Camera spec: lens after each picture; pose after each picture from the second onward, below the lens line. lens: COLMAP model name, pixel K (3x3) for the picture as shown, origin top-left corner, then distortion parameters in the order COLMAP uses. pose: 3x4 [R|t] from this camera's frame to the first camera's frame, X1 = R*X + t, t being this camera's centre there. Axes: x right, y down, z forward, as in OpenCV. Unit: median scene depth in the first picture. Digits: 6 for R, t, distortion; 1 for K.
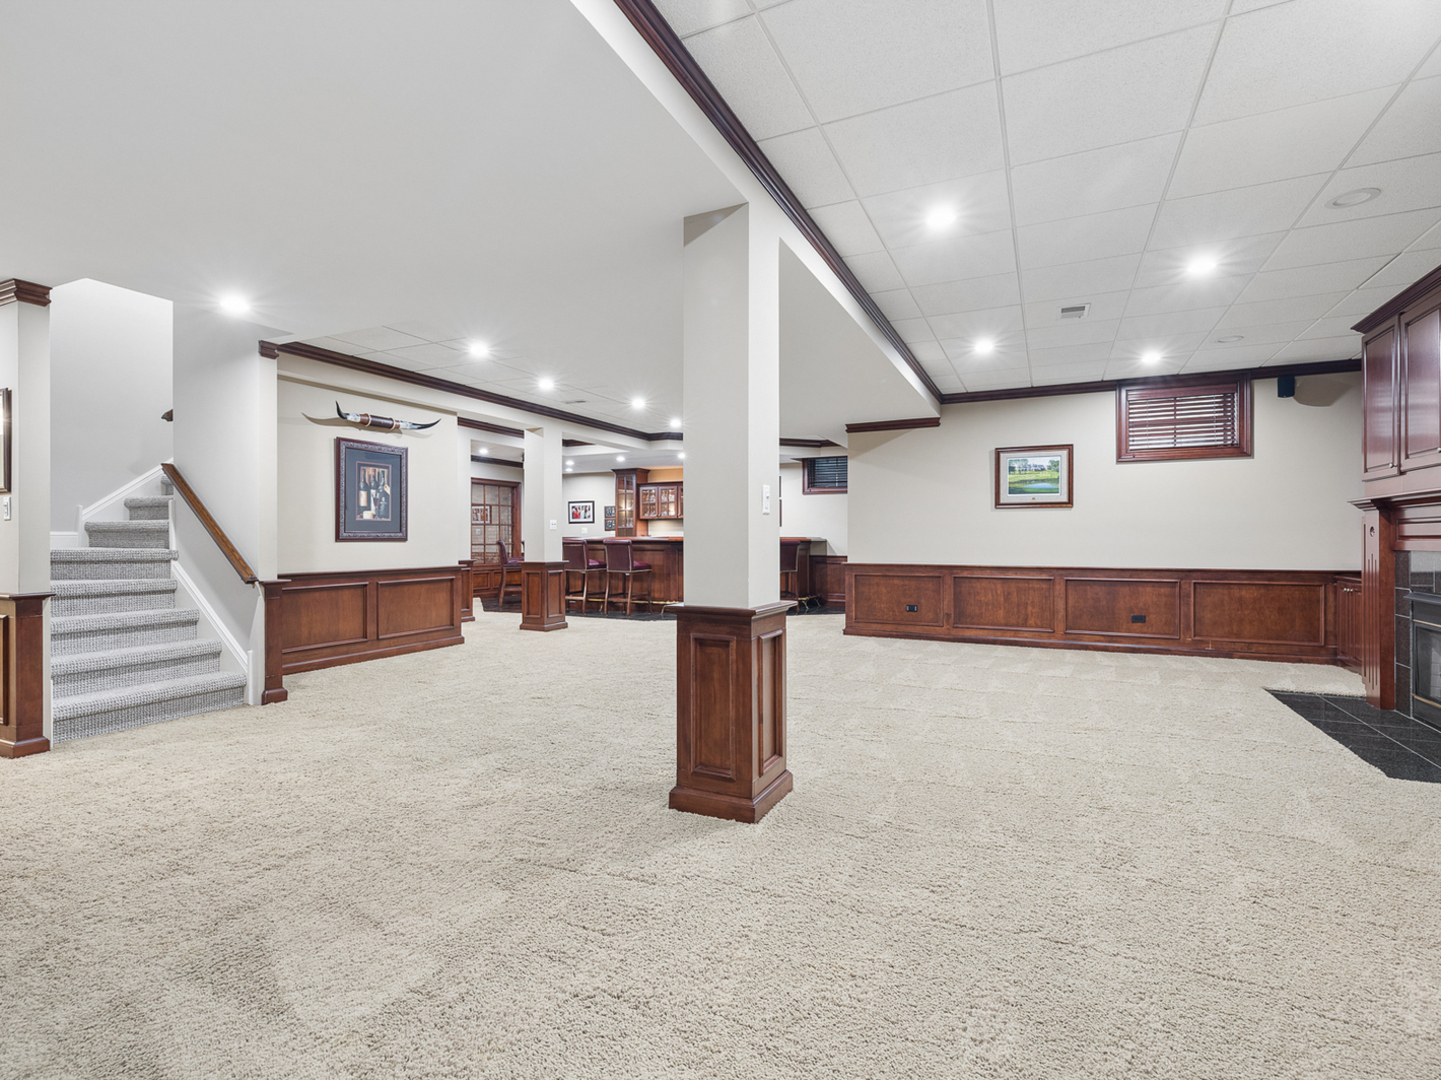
lens RADIAL K [[692.6, 0, 718.2], [0, 692.6, 537.5], [0, 0, 1]] dist [-0.000125, -0.000002]
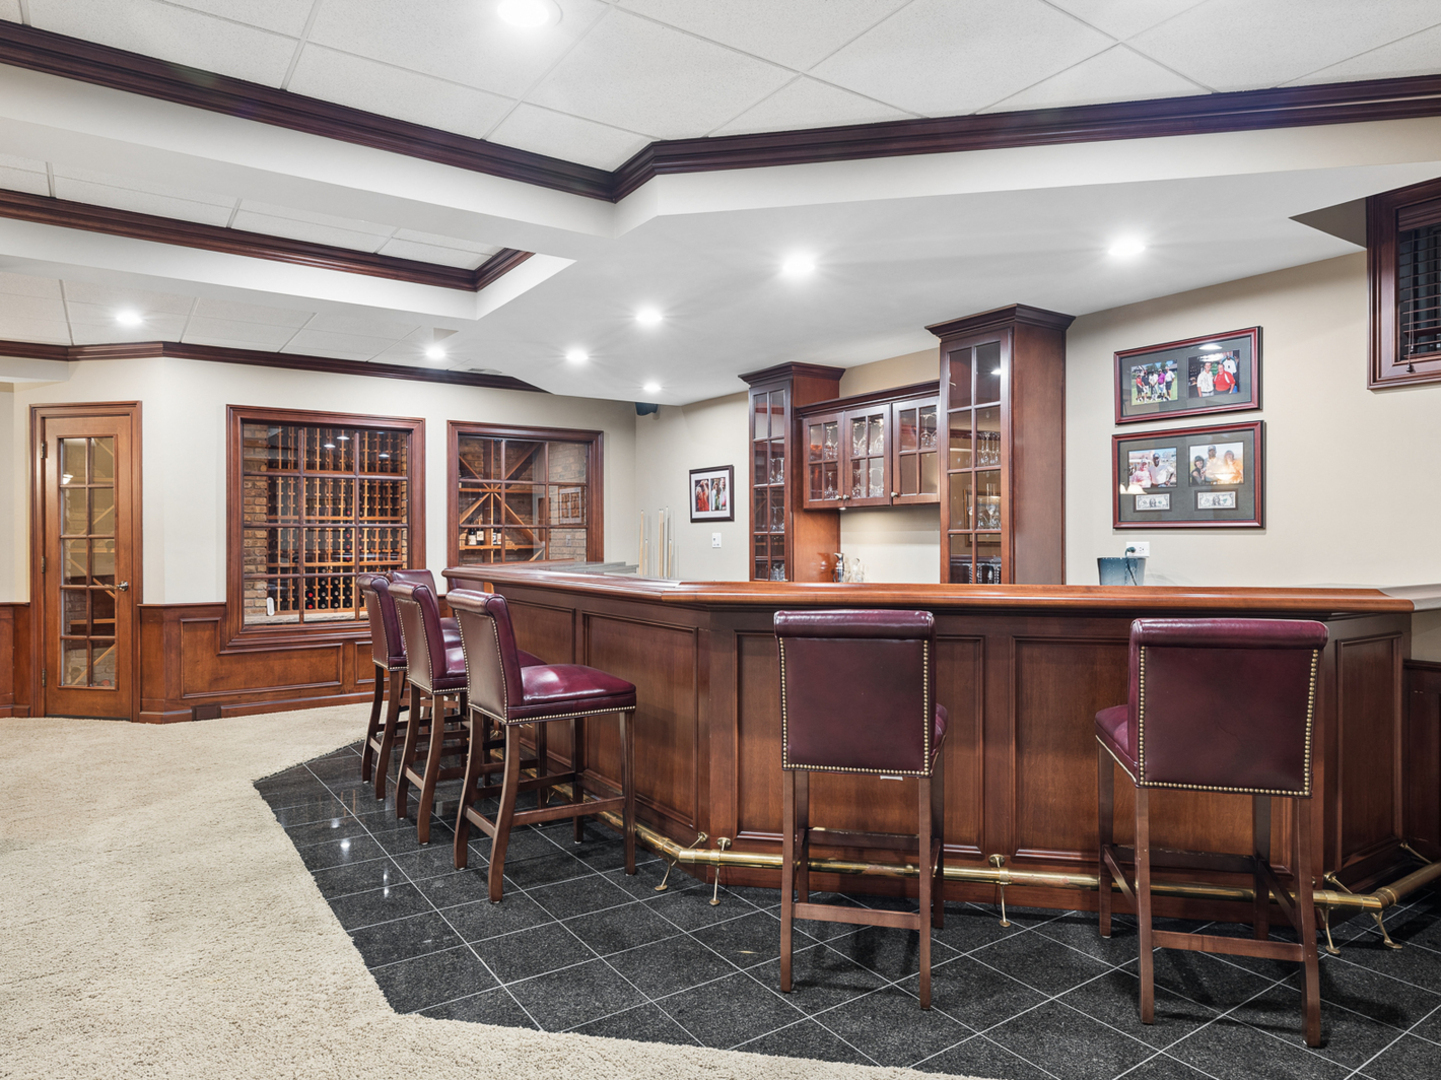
lens RADIAL K [[915.8, 0, 726.1], [0, 915.8, 540.8], [0, 0, 1]] dist [0.004045, 0.001227]
pose [[0.861169, 0.003290, -0.508308, 0.085794], [-0.002026, 0.999993, 0.003041, -0.012027], [0.508315, -0.001589, 0.861170, 0.581125]]
